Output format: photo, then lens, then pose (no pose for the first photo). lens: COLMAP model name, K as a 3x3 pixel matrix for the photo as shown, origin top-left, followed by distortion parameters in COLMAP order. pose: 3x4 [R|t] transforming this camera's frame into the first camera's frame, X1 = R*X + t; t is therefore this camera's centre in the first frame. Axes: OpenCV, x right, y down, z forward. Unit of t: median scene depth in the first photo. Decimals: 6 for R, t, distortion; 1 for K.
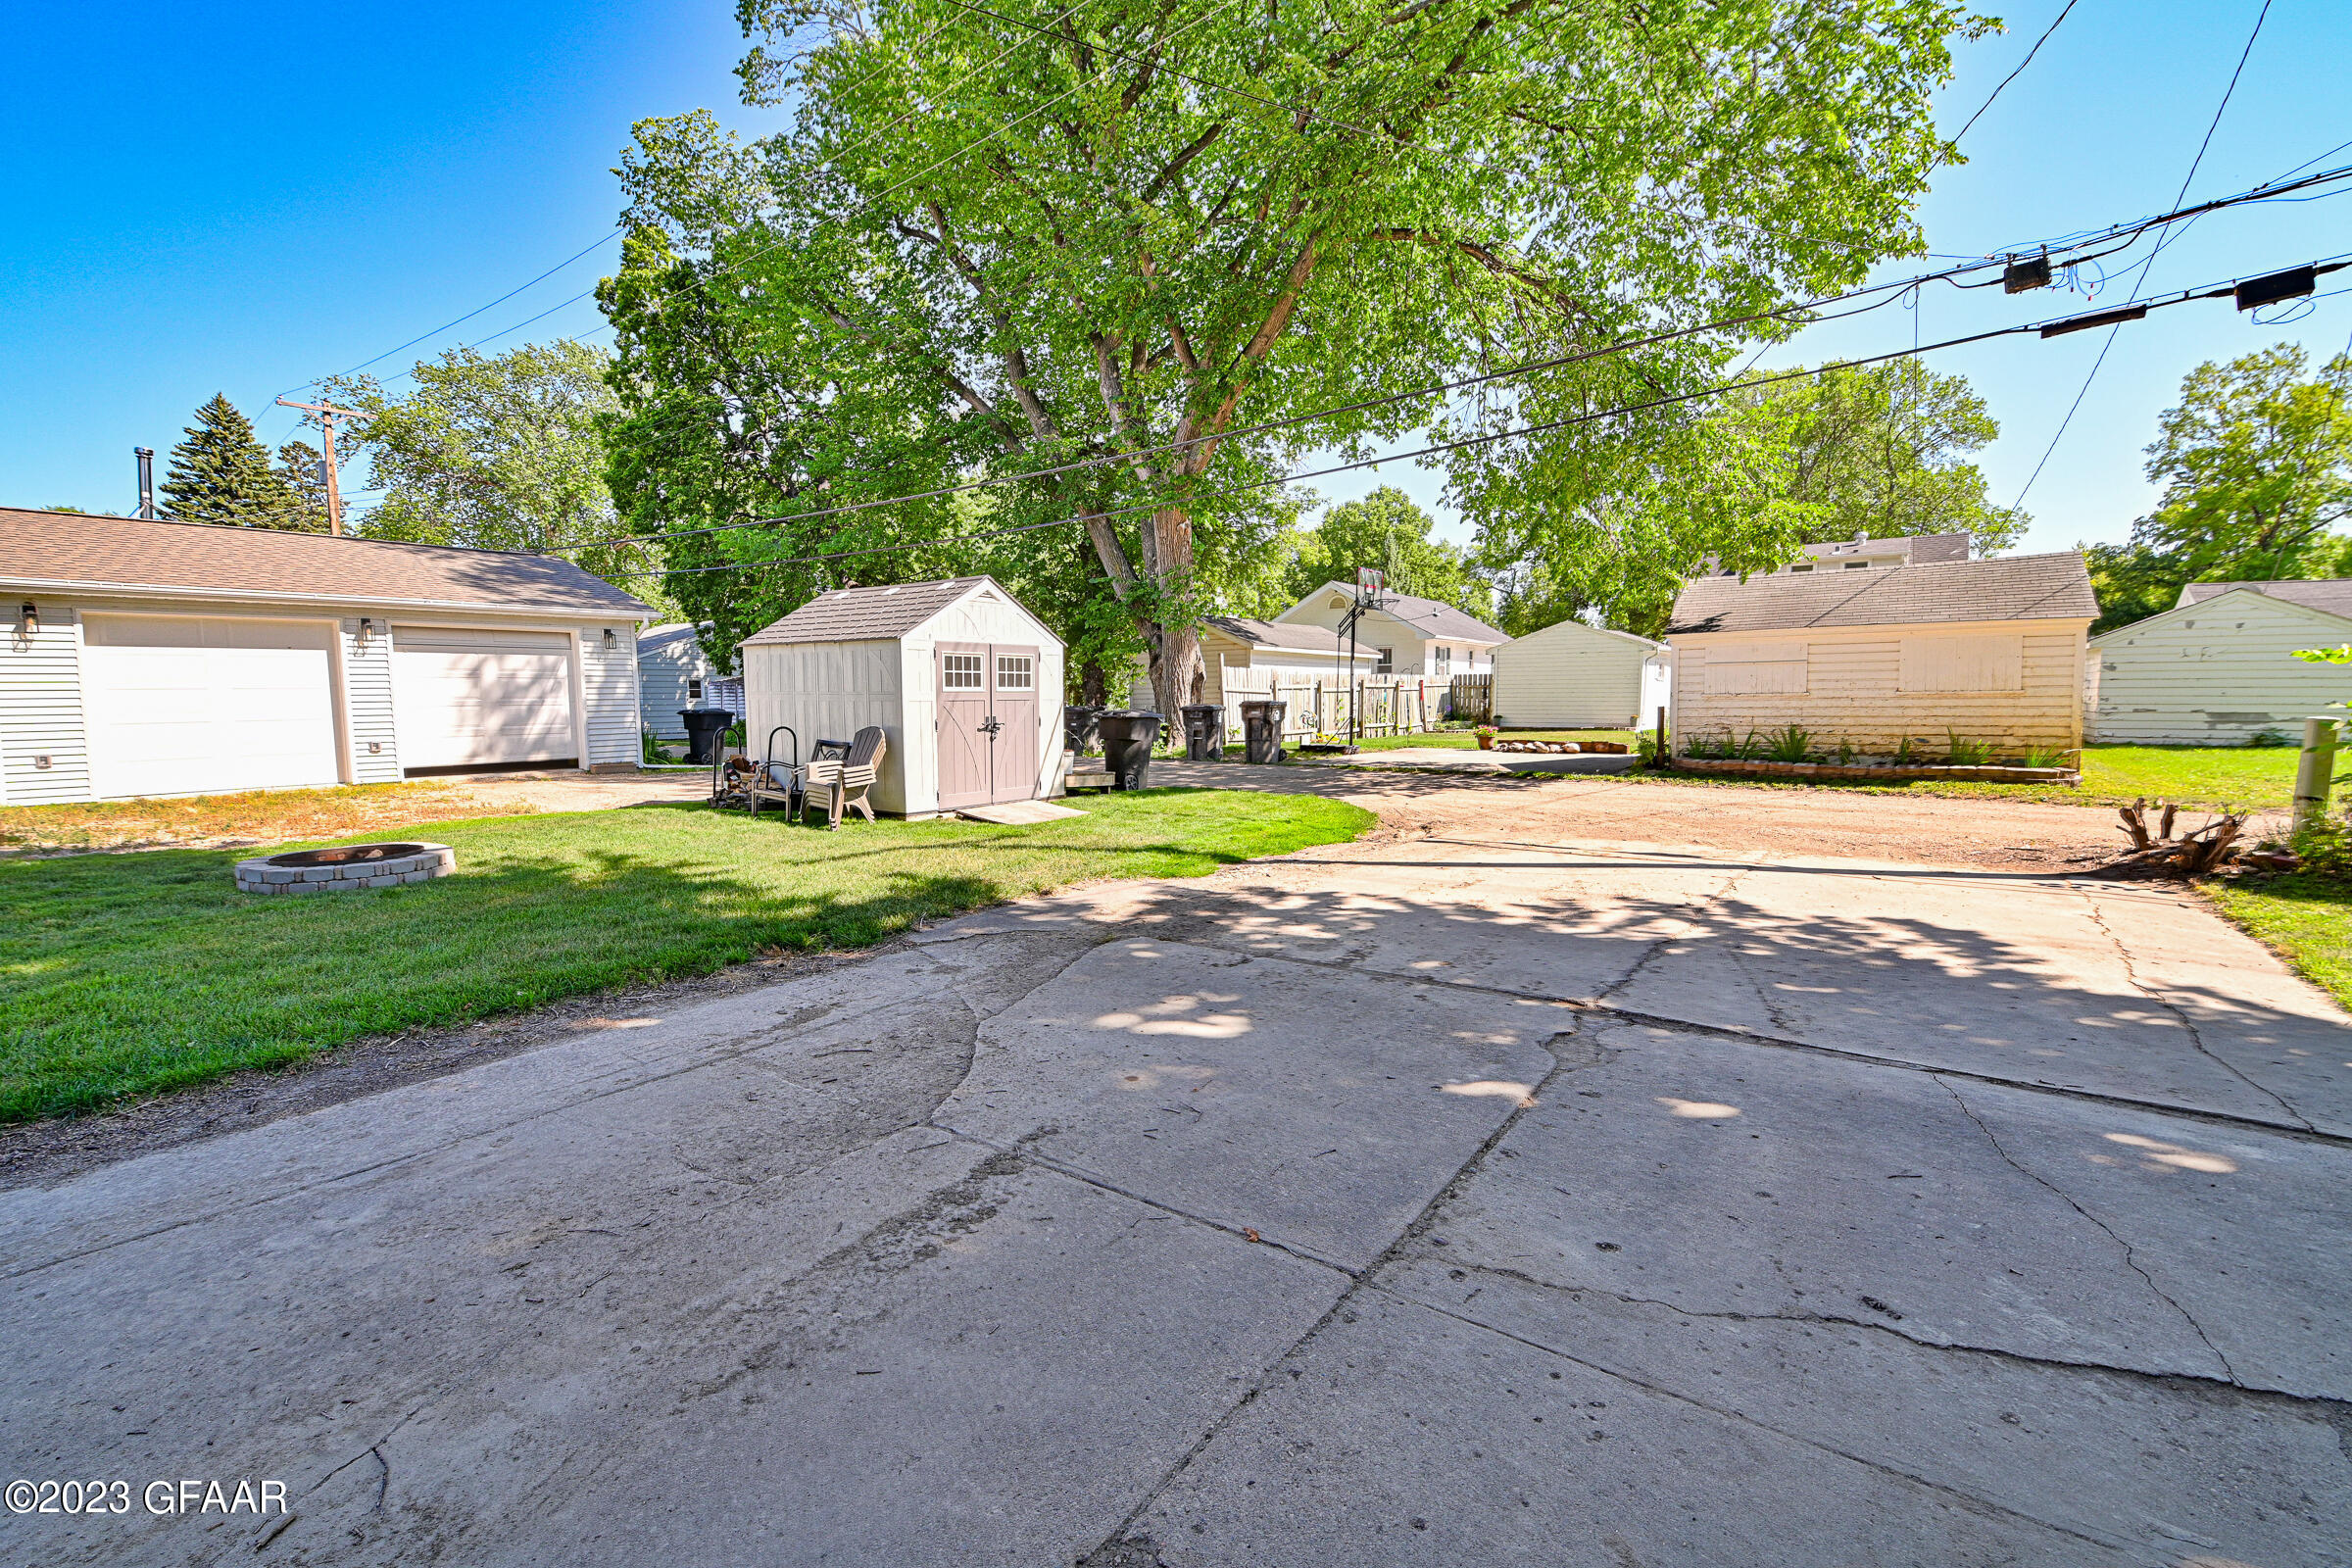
lens RADIAL K [[1014.8, 0, 1193.7], [0, 1014.8, 788.6], [0, 0, 1]] dist [-0.014305, -0.003150]
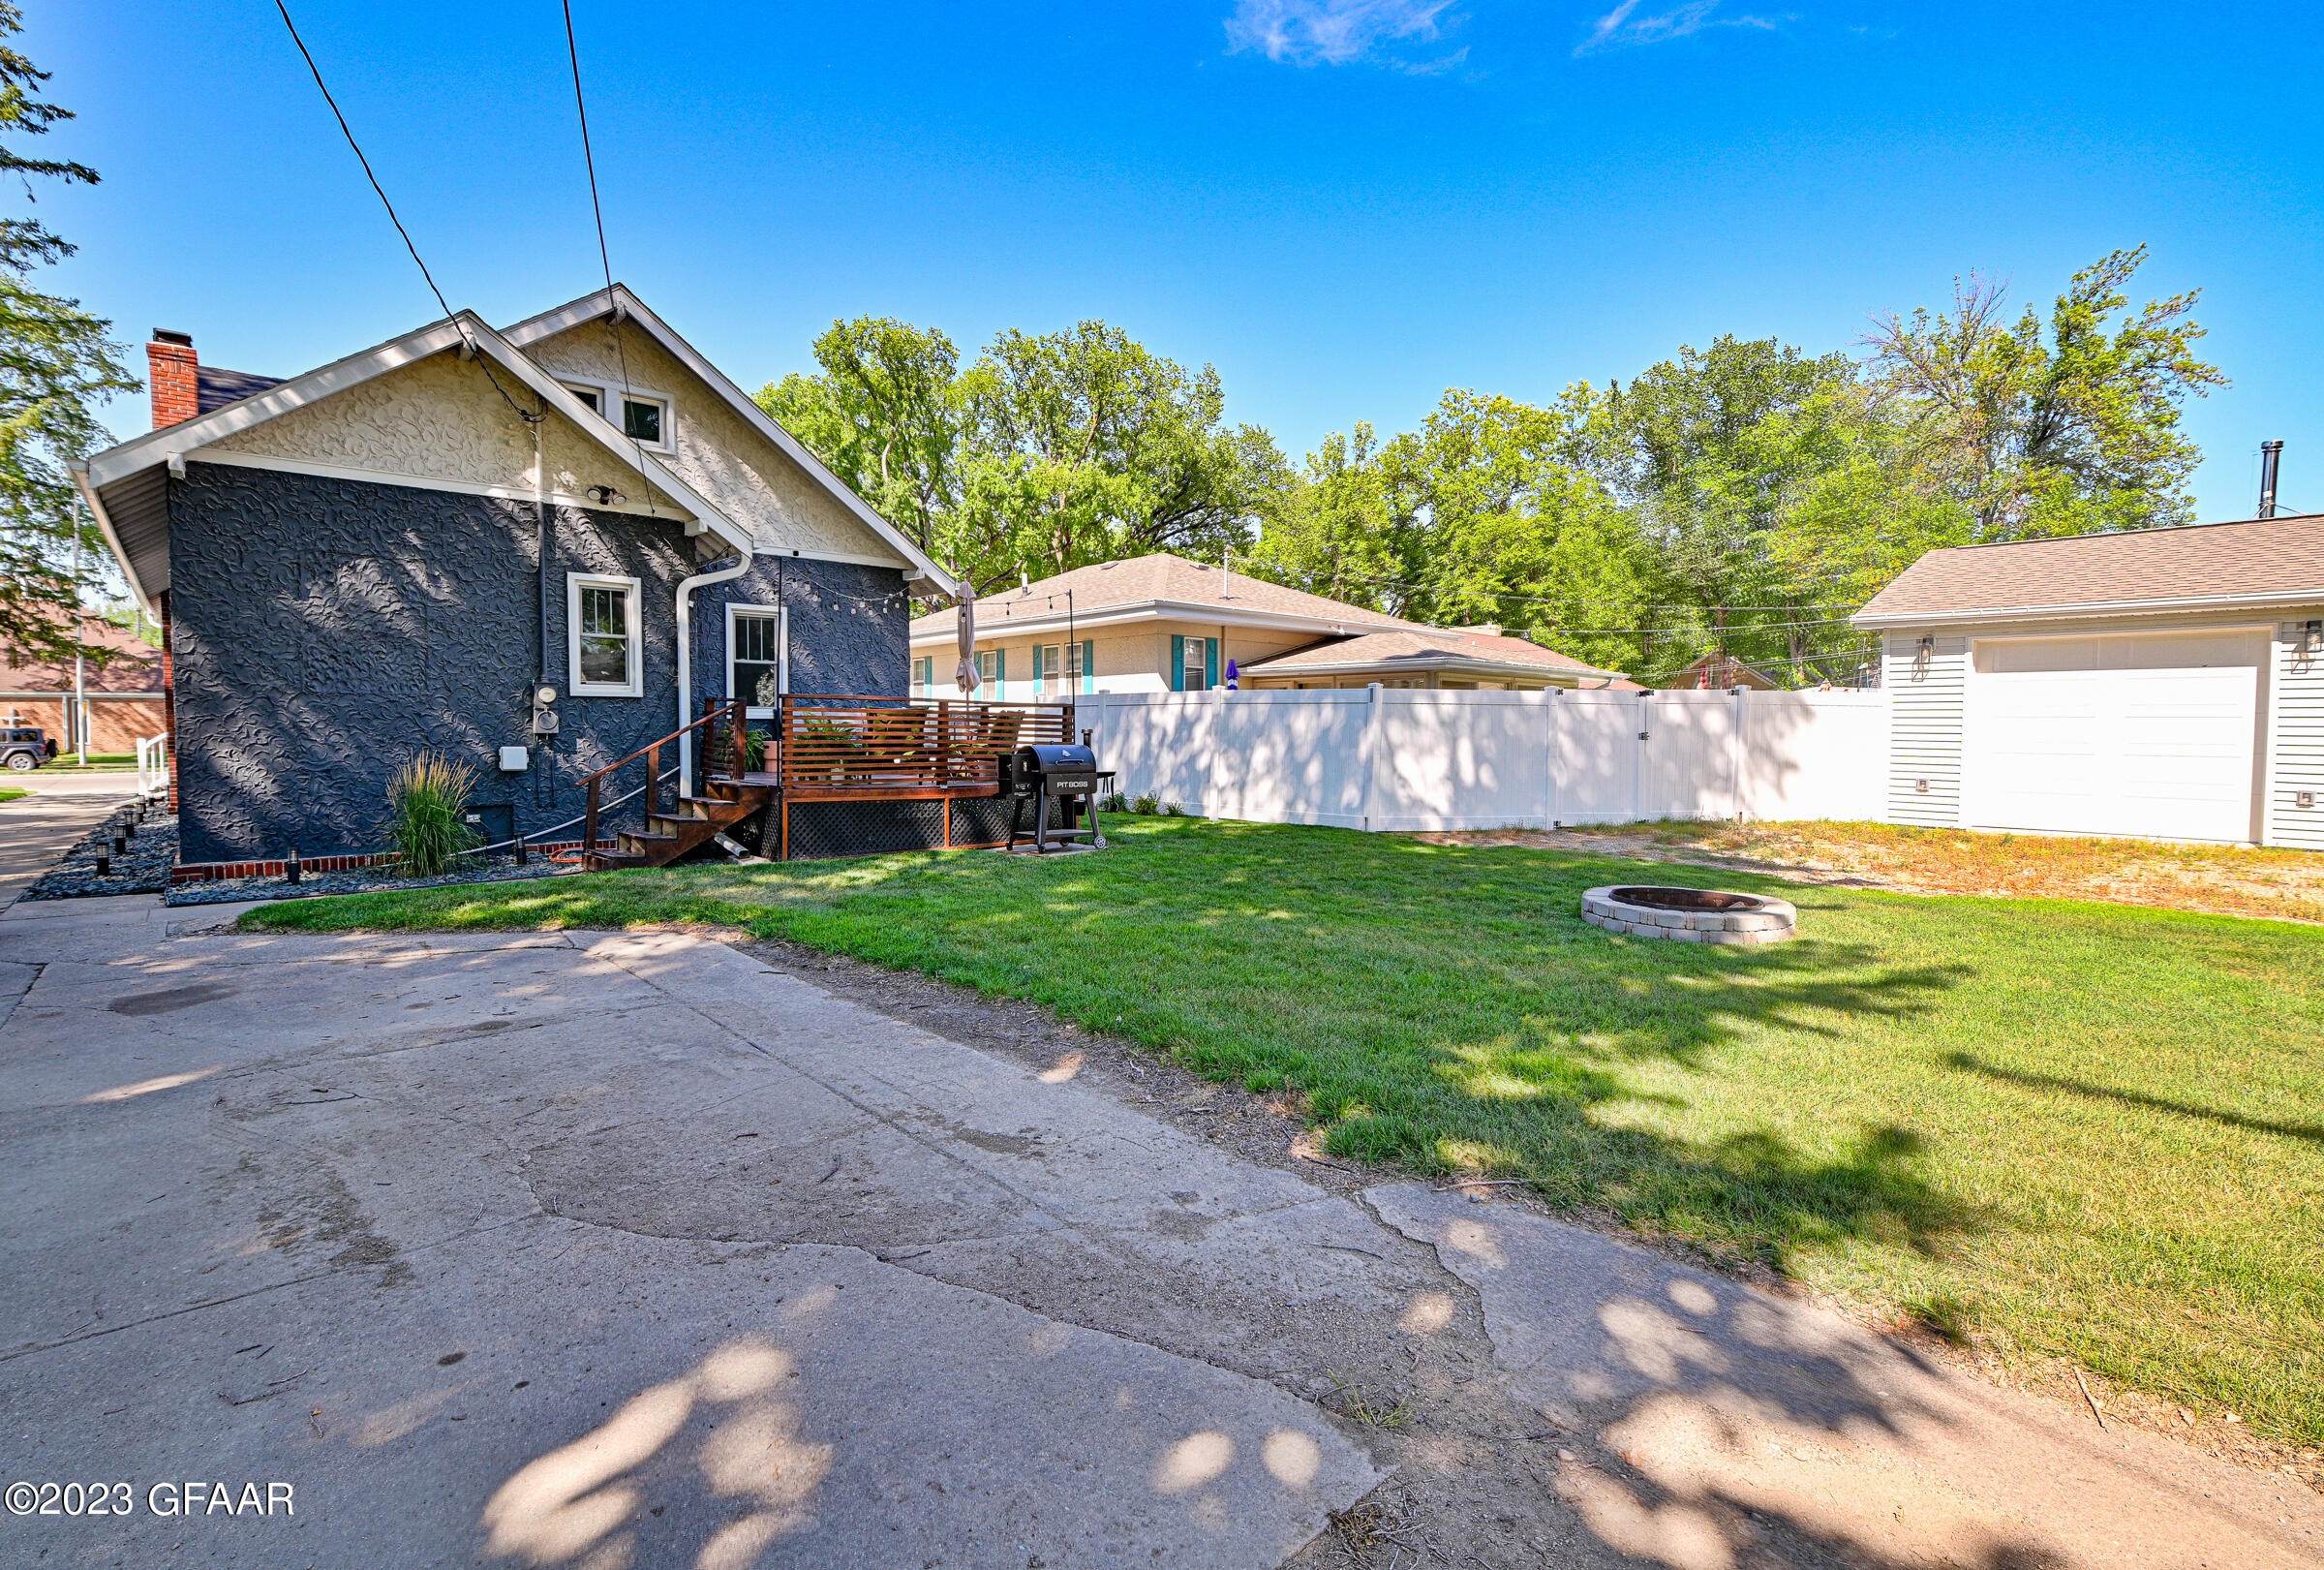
lens RADIAL K [[1052.9, 0, 1143.4], [0, 1052.9, 786.4], [0, 0, 1]] dist [-0.002481, -0.000794]
pose [[-0.223252, 0.065223, -0.972576, 0.125709], [-0.091941, 0.991902, 0.087624, -0.045122], [0.970415, 0.108981, -0.215448, 0.416943]]
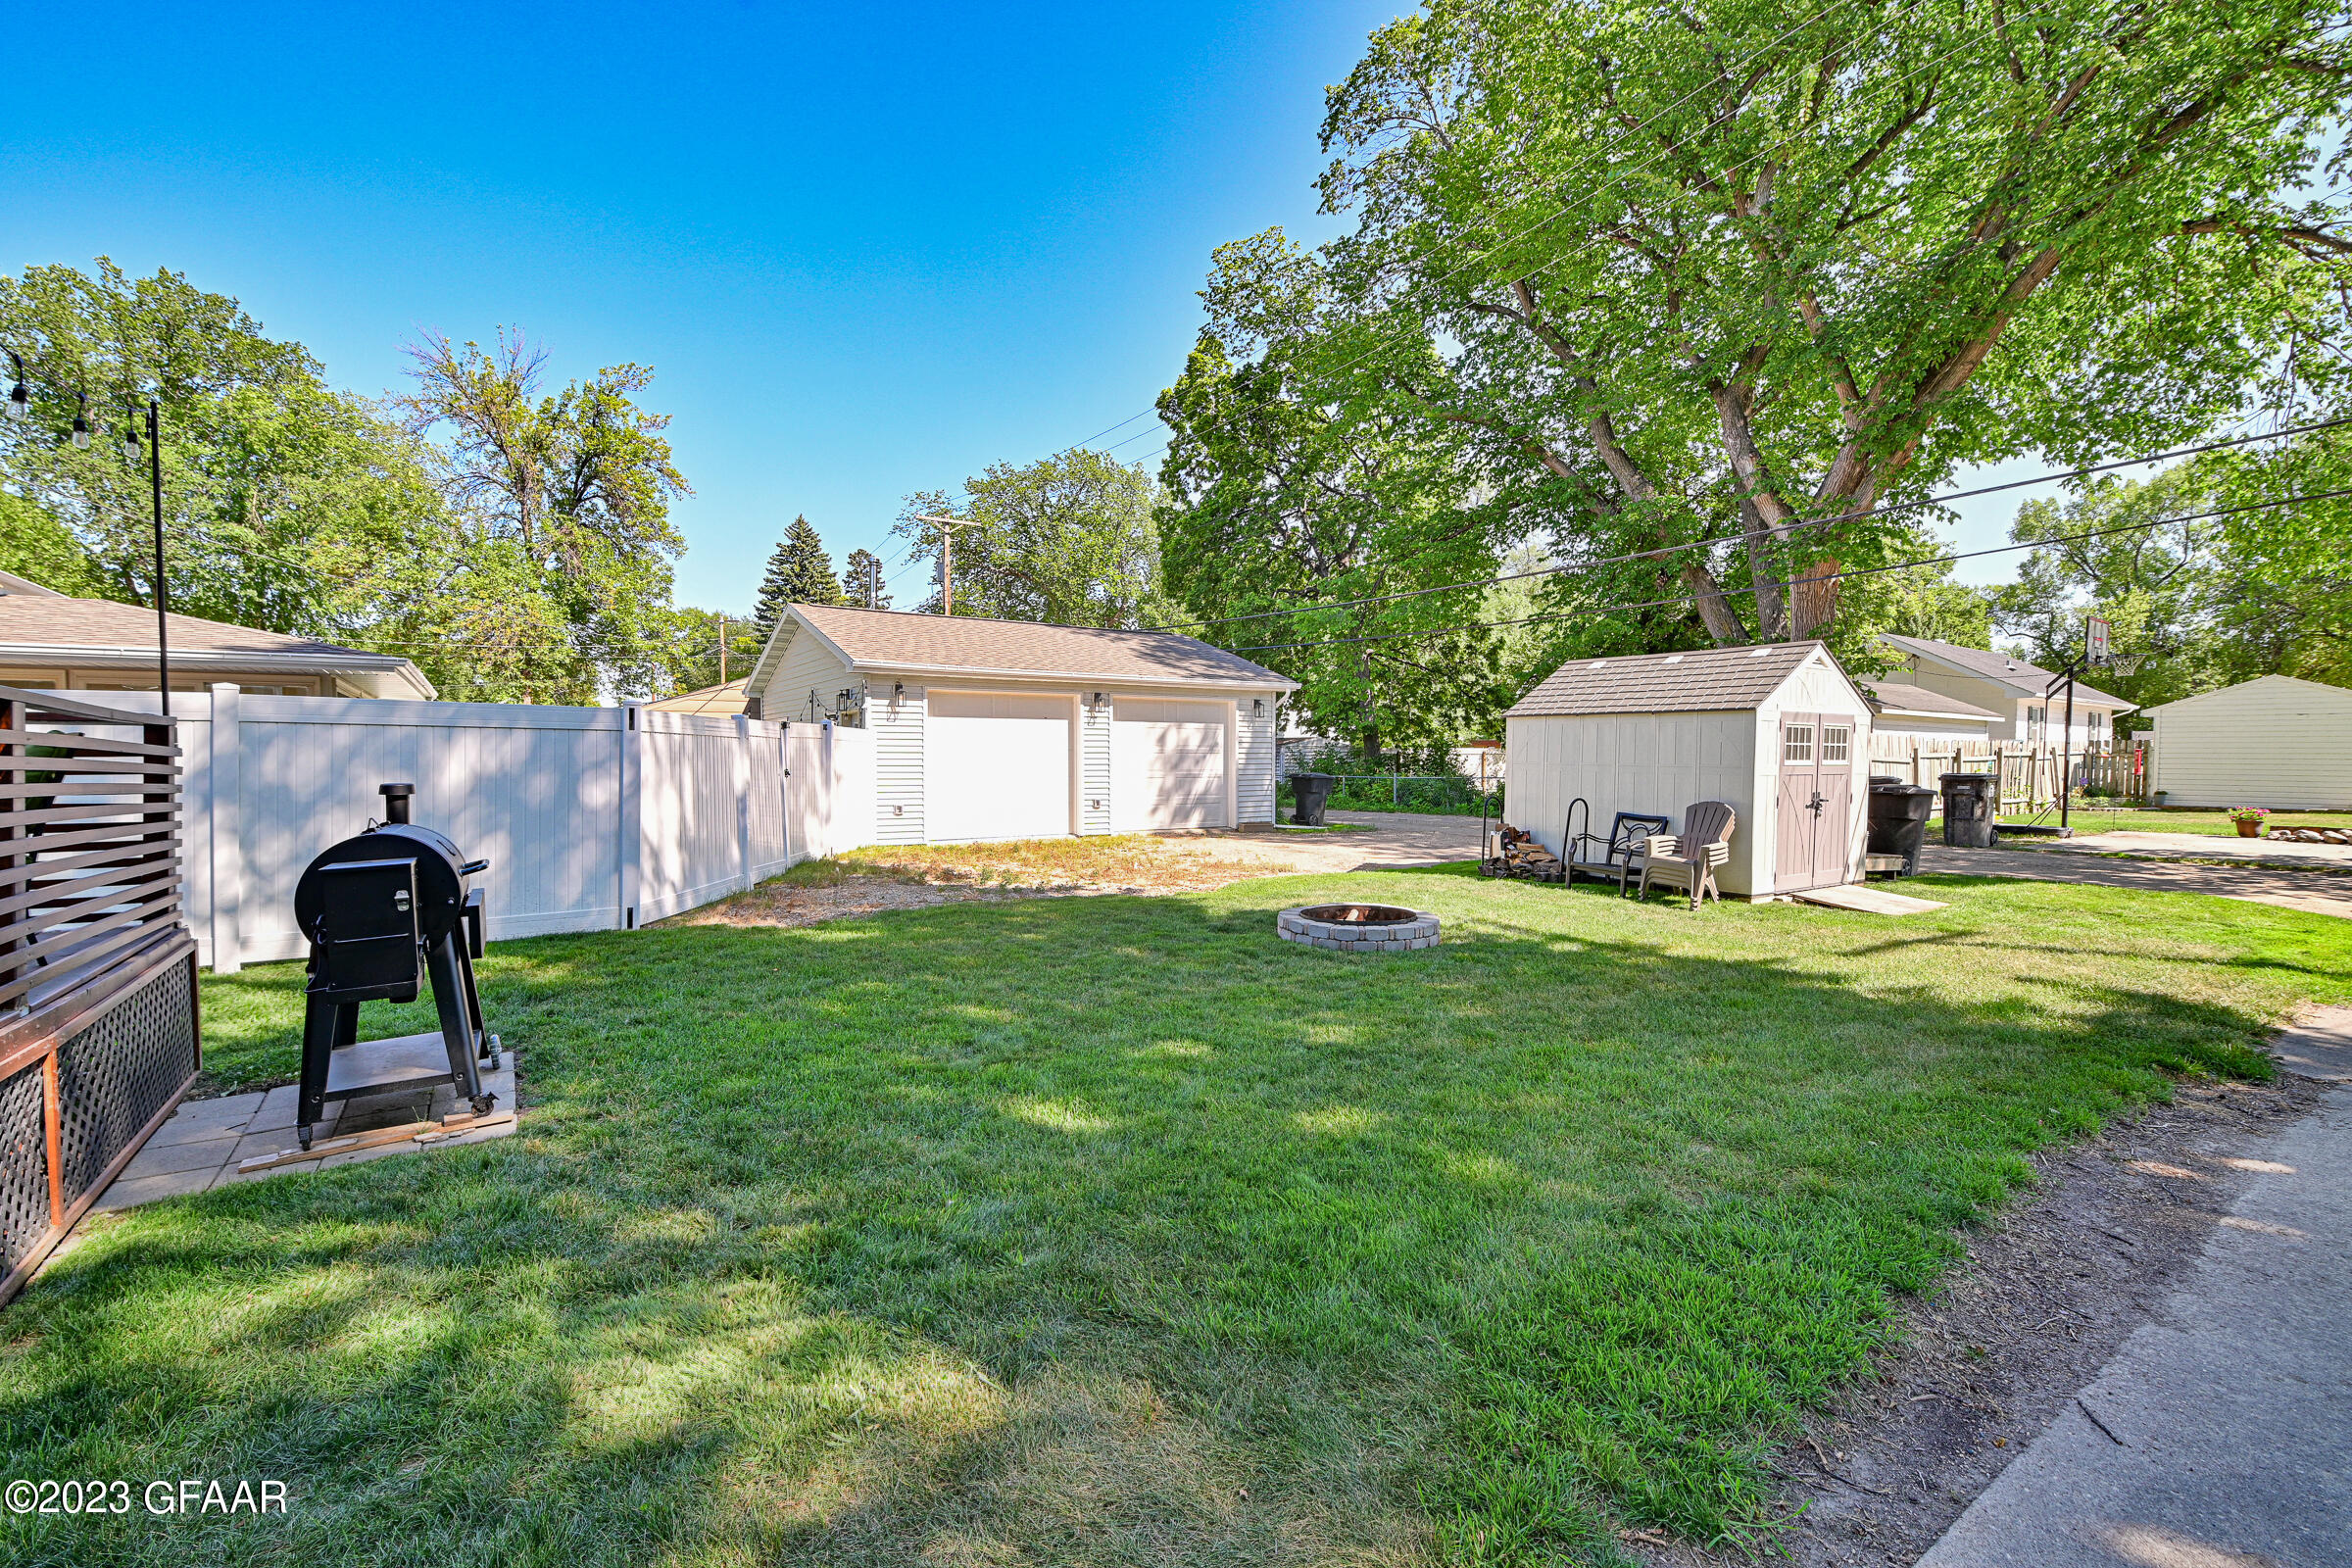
lens RADIAL K [[1014.8, 0, 1196.2], [0, 1014.8, 791.1], [0, 0, 1]] dist [-0.014305, -0.003150]
pose [[0.931486, 0.020155, -0.363217, -0.359860], [-0.041025, 0.997914, -0.049837, -0.003399], [0.361455, 0.061323, 0.930371, -0.049616]]
